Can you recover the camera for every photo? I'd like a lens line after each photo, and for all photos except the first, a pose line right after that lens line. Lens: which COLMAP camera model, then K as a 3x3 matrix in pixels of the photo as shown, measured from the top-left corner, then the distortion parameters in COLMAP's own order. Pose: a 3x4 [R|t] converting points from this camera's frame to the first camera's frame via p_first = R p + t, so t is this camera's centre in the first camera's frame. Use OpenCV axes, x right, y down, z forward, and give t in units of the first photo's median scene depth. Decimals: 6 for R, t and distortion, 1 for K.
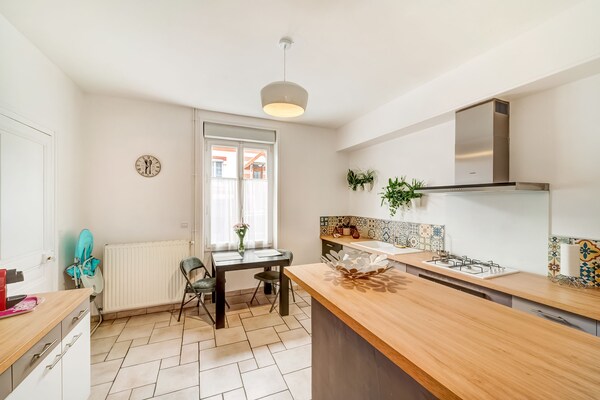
lens RADIAL K [[243.5, 0, 300.0], [0, 243.5, 200.0], [0, 0, 1]] dist [0.000242, 0.000042]
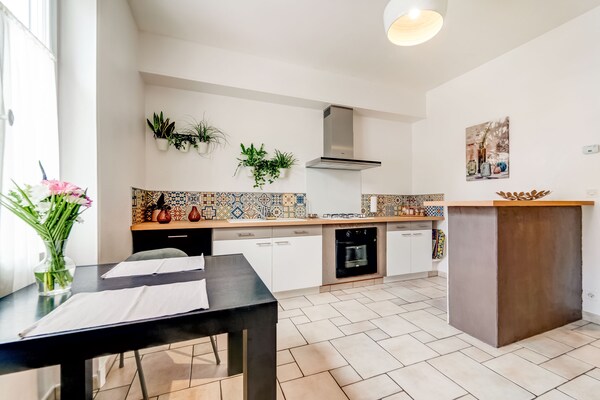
lens RADIAL K [[243.5, 0, 300.0], [0, 243.5, 200.0], [0, 0, 1]] dist [0.000242, 0.000042]
pose [[0.041158, 0.019159, 0.998969, -0.505262], [0.001402, 0.999814, -0.019233, 0.136898], [-0.999152, 0.002192, 0.041123, 0.842418]]
